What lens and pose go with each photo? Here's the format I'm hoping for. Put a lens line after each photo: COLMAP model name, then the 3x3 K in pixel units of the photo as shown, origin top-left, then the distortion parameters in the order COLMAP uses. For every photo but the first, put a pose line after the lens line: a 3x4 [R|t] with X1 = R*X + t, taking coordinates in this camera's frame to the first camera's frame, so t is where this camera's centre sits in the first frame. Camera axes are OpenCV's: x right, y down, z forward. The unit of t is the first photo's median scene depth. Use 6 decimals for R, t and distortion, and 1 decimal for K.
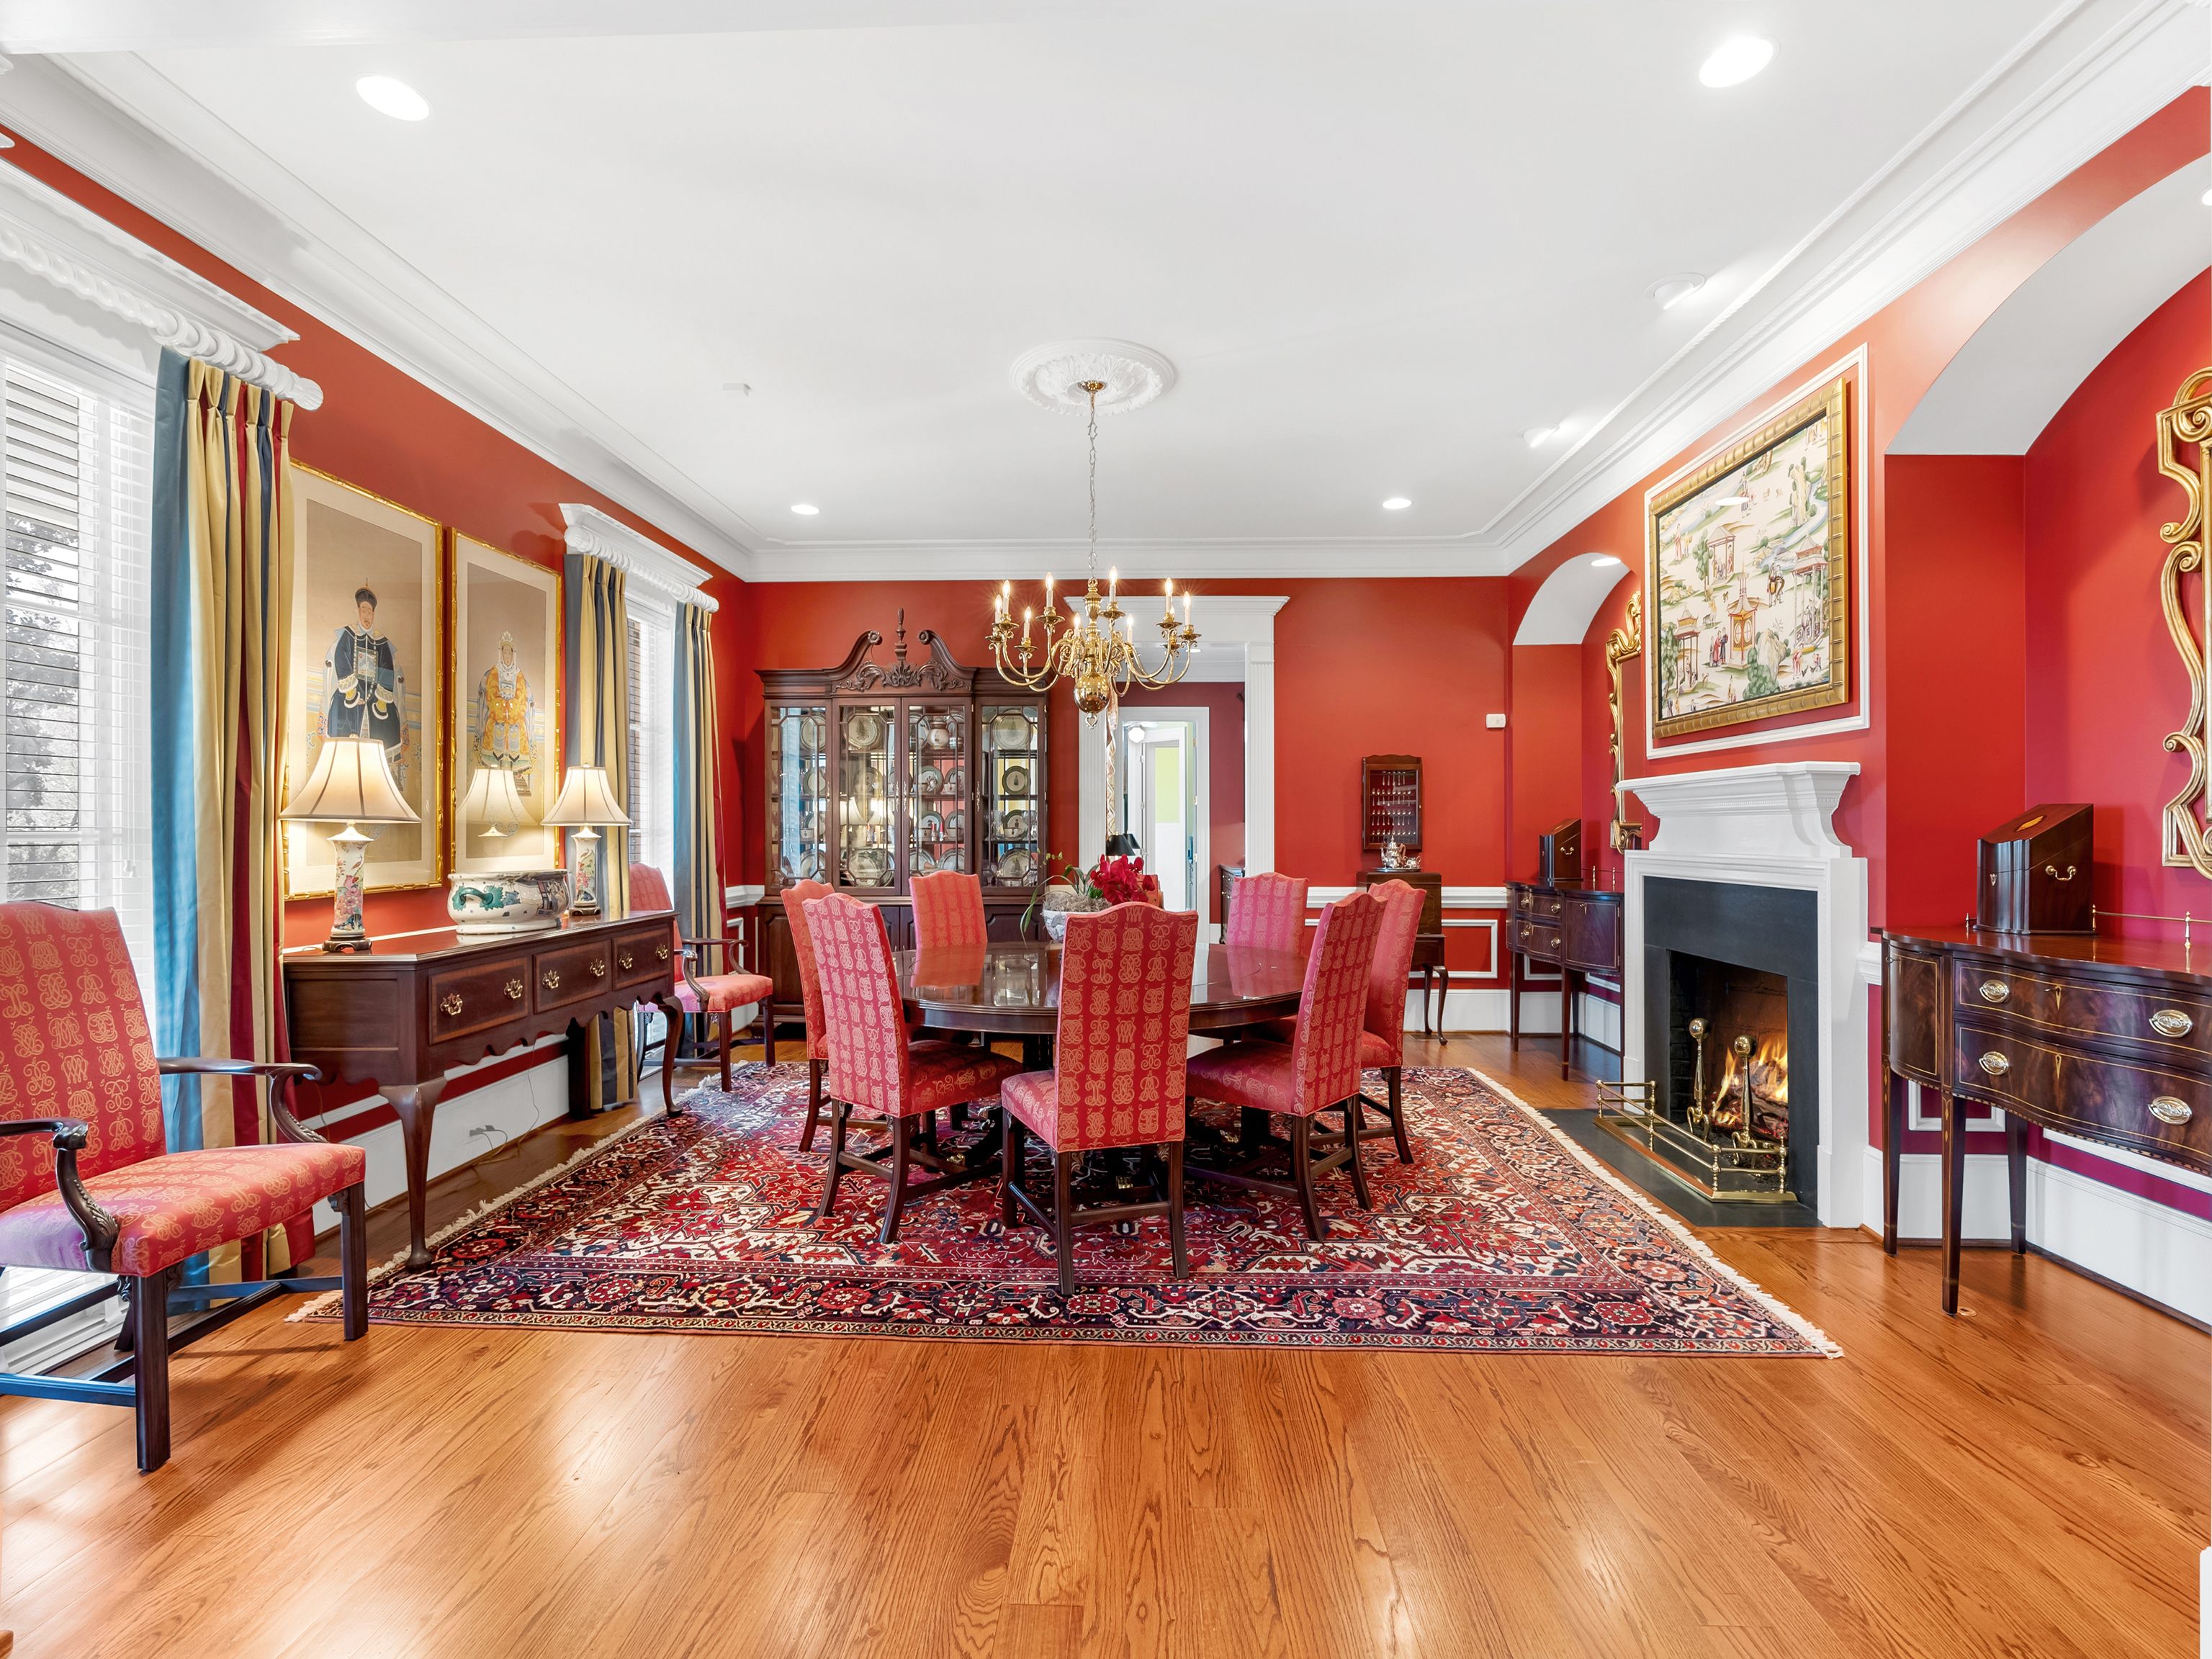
lens RADIAL K [[1010.0, 0, 1111.6], [0, 1010.0, 832.2], [0, 0, 1]] dist [-0.006170, 0.002970]
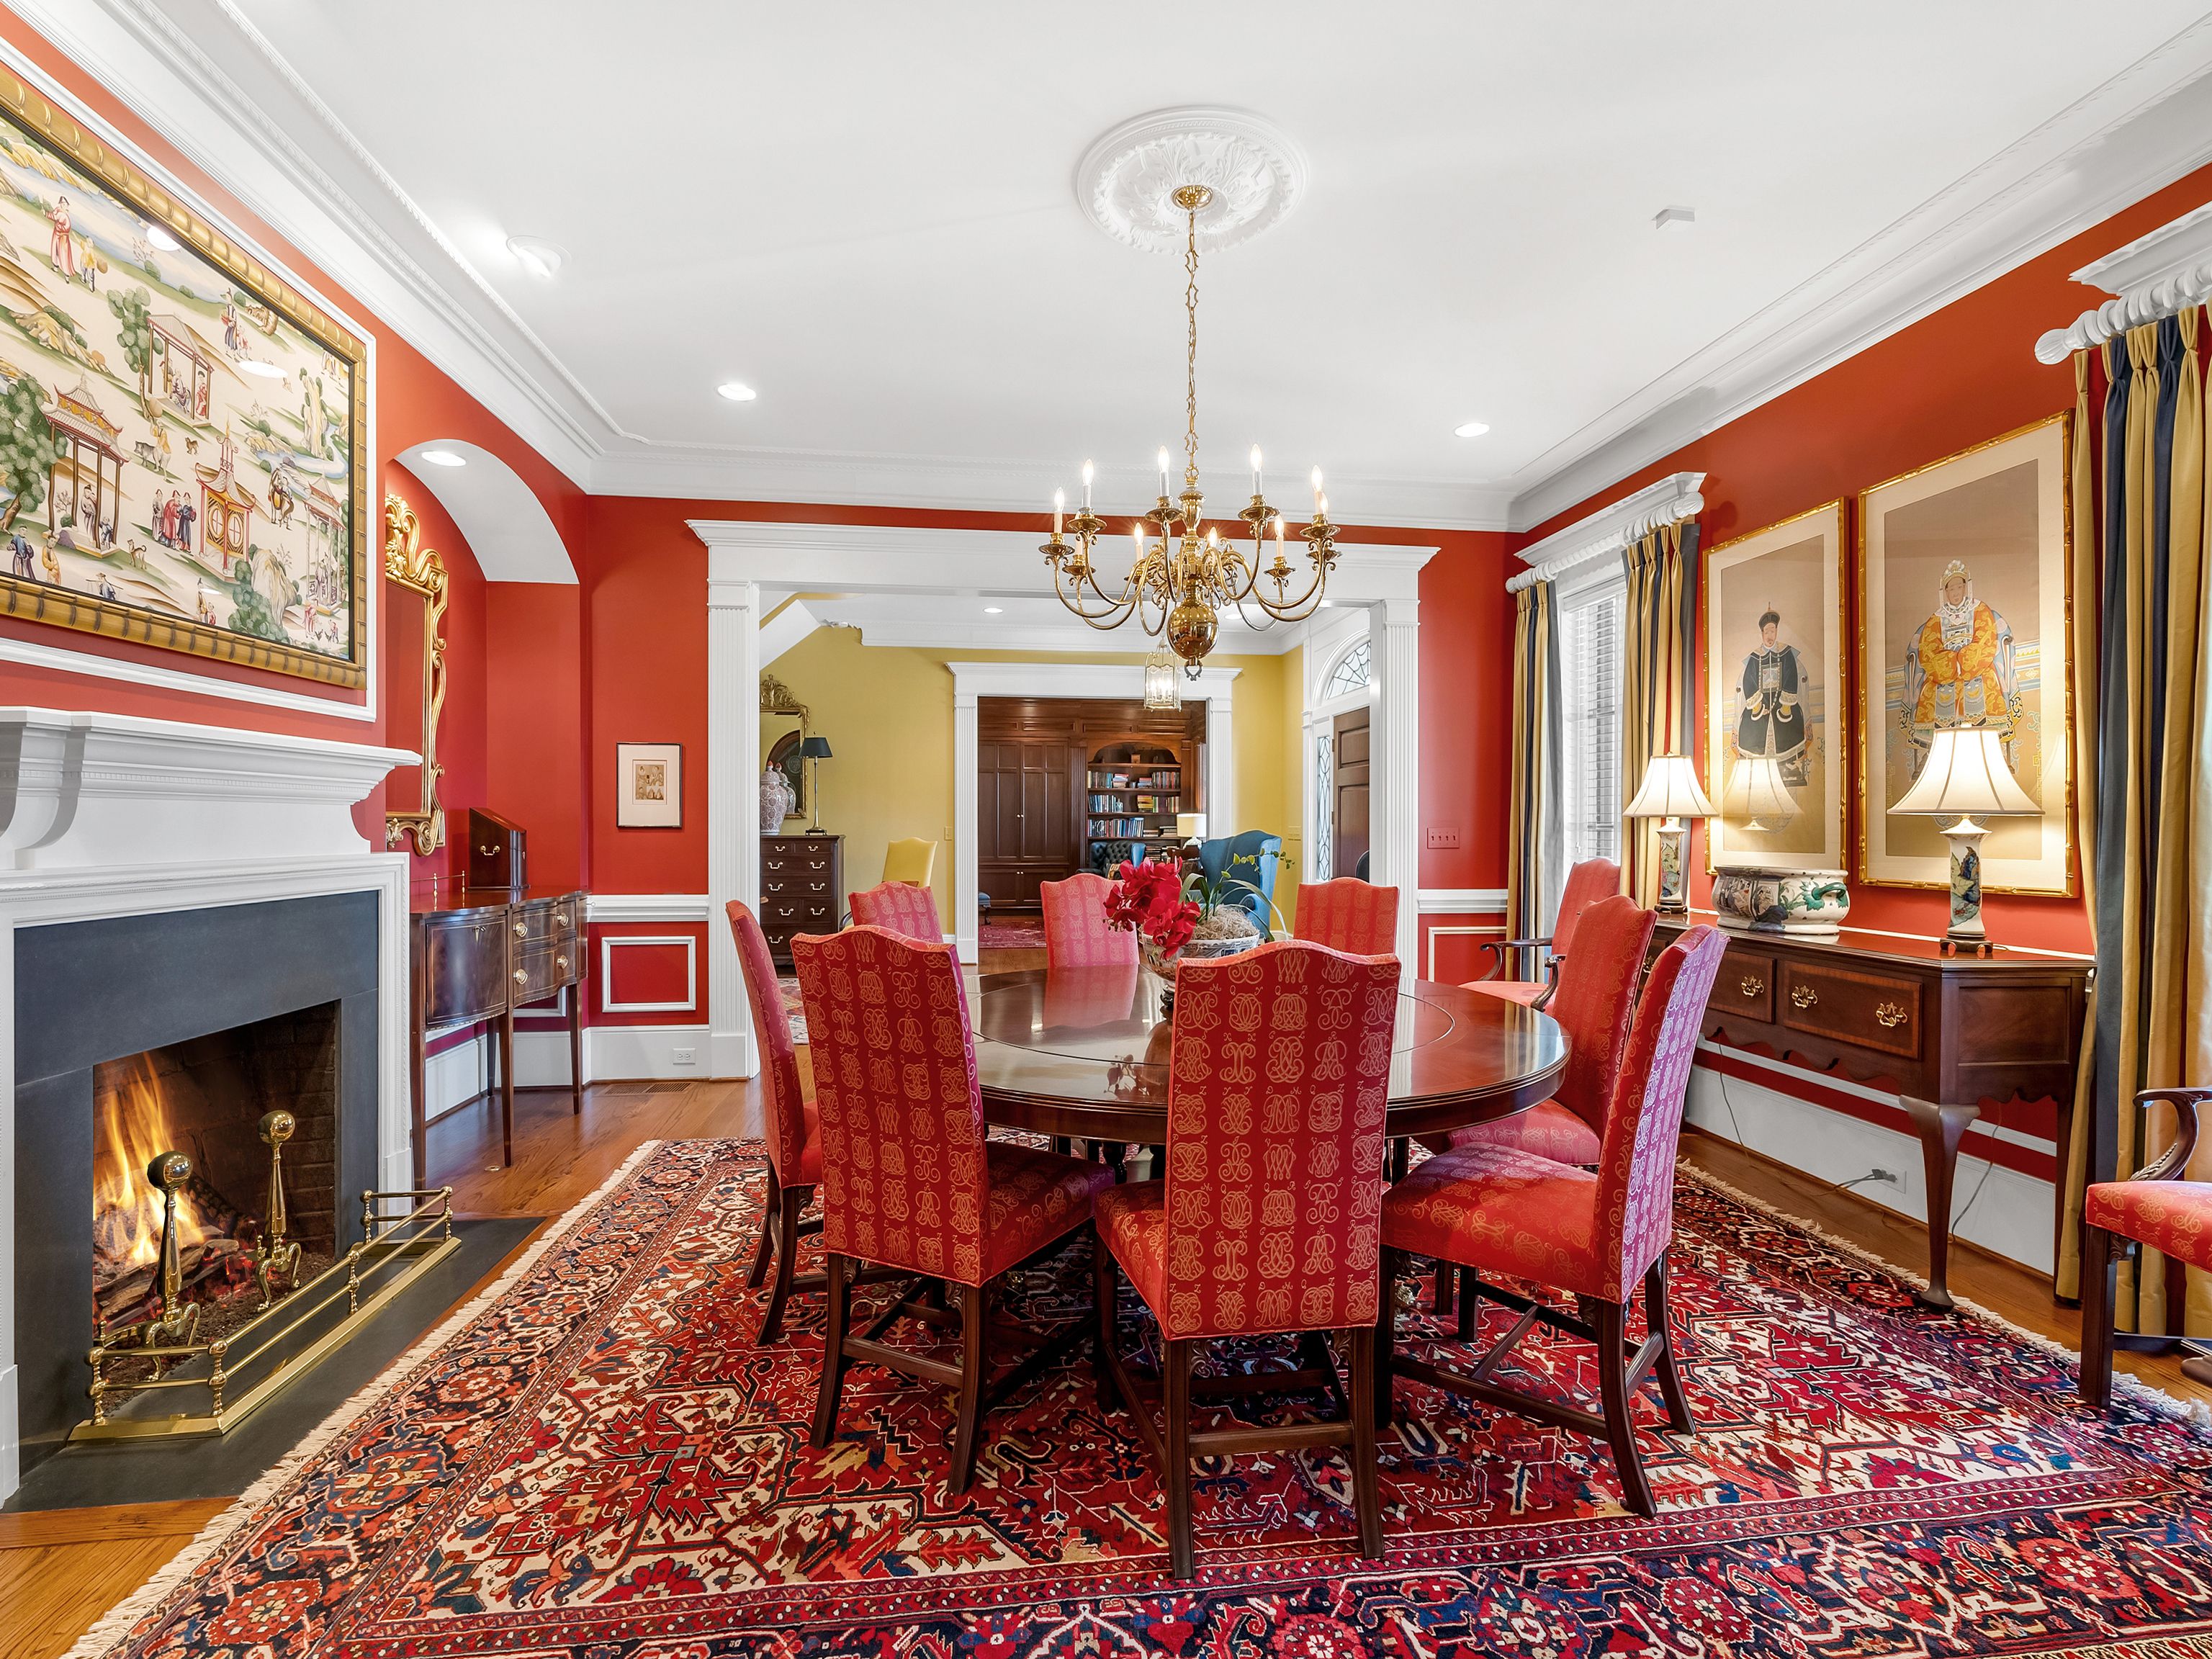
lens RADIAL K [[1010.0, 0, 1110.1], [0, 1010.0, 830.7], [0, 0, 1]] dist [-0.006170, 0.002970]
pose [[-0.986919, 0.001617, -0.161207, 0.169930], [0.000392, 0.999971, 0.007629, -0.002483], [0.161215, 0.007466, -0.986891, 1.887401]]
